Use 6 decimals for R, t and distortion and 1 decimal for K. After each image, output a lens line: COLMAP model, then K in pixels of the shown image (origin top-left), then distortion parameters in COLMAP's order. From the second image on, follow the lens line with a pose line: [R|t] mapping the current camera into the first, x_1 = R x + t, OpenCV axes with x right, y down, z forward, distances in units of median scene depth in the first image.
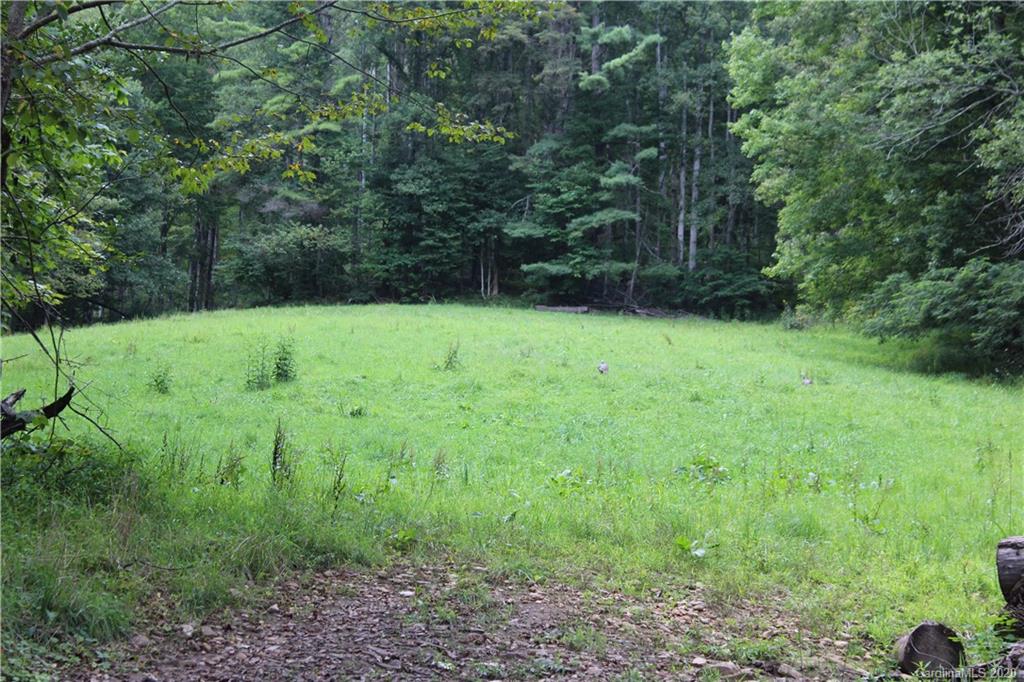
lens RADIAL K [[2521.2, 0, 514.0], [0, 2521.2, 342.7], [0, 0, 1]] dist [0.158640, 0.000000]
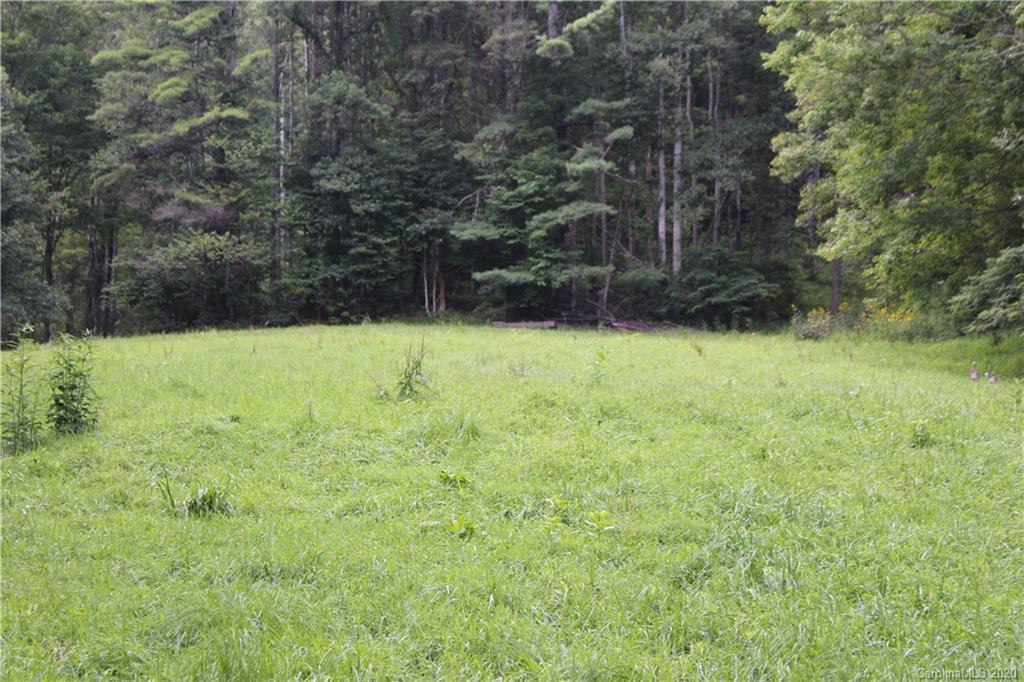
lens RADIAL K [[2521.2, 0, 508.3], [0, 2521.2, 338.2], [0, 0, 1]] dist [0.158640, 0.000000]
pose [[0.999148, -0.033491, 0.024125, -0.006201], [0.033831, 0.999332, -0.013821, 0.002254], [-0.023647, 0.014625, 0.999613, 0.173821]]
